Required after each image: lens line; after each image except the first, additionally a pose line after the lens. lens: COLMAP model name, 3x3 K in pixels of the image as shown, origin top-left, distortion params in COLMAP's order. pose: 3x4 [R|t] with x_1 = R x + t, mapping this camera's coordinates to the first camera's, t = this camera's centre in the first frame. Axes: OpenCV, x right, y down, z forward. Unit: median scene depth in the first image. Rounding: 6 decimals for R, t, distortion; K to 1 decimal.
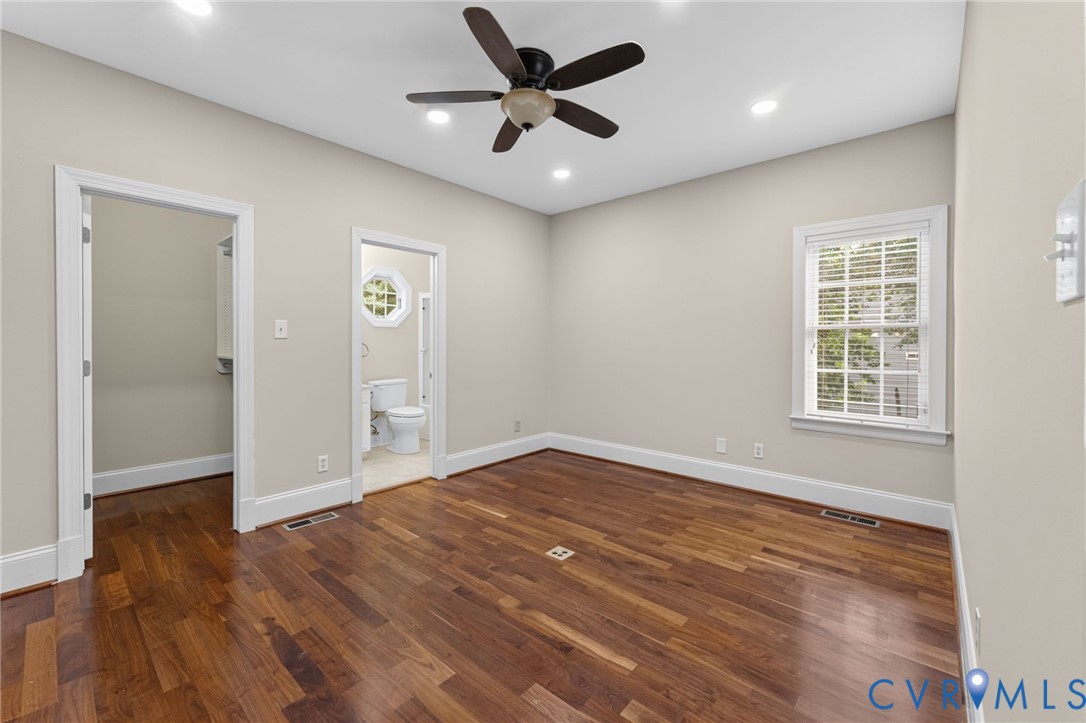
lens RADIAL K [[453.2, 0, 545.6], [0, 453.2, 354.6], [0, 0, 1]] dist [-0.002481, -0.000323]
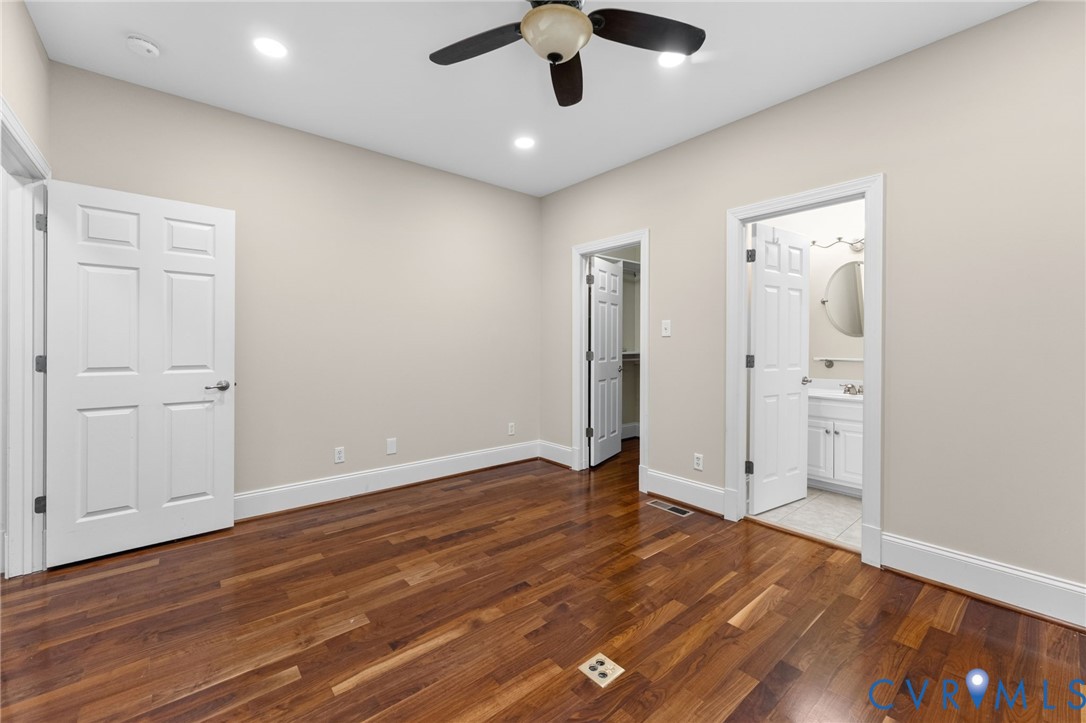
lens RADIAL K [[453.2, 0, 545.9], [0, 453.2, 343.5], [0, 0, 1]] dist [-0.002481, -0.000323]
pose [[-0.177549, -0.002492, -0.984109, 0.675722], [-0.023864, 0.999714, 0.001774, -0.015862], [0.983823, 0.023800, -0.177557, 1.037075]]
